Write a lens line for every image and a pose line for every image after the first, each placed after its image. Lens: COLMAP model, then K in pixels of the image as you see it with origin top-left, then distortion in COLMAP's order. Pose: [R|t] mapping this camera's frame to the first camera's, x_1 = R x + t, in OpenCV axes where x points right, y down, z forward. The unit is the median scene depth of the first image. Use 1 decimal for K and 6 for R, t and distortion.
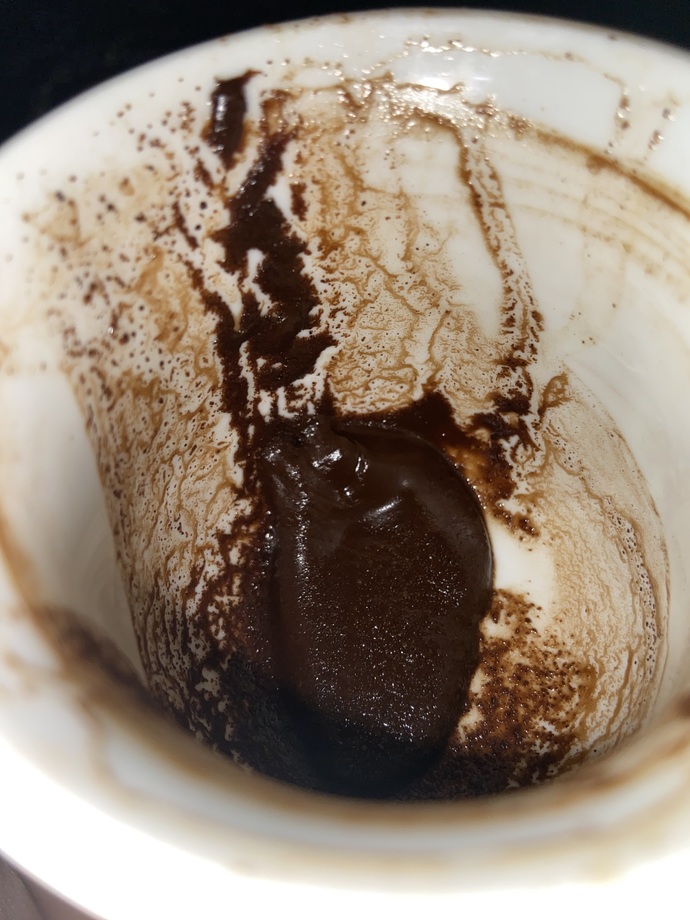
lens RADIAL K [[731.8, 0, 336.4], [0, 731.8, 444.5], [0, 0, 1]] dist [0.110015, -0.130255]
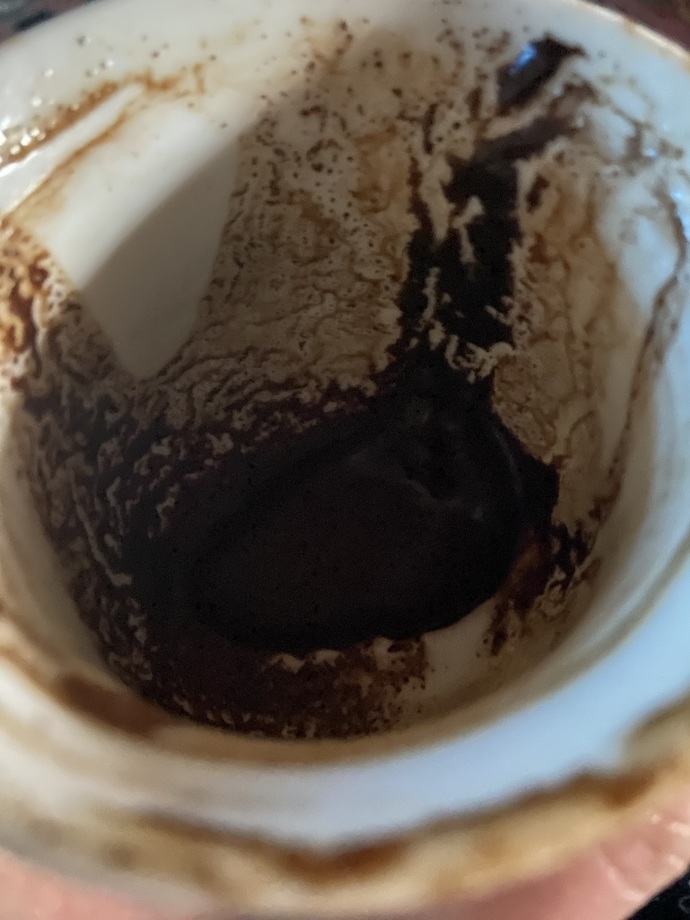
lens RADIAL K [[735.9, 0, 344.6], [0, 735.9, 435.4], [0, 0, 1]] dist [0.139132, -0.211738]
pose [[0.442246, 0.799869, -0.405744, 0.406769], [-0.729086, 0.584083, 0.356765, -0.268433], [0.522353, 0.138044, 0.841481, 0.102906]]
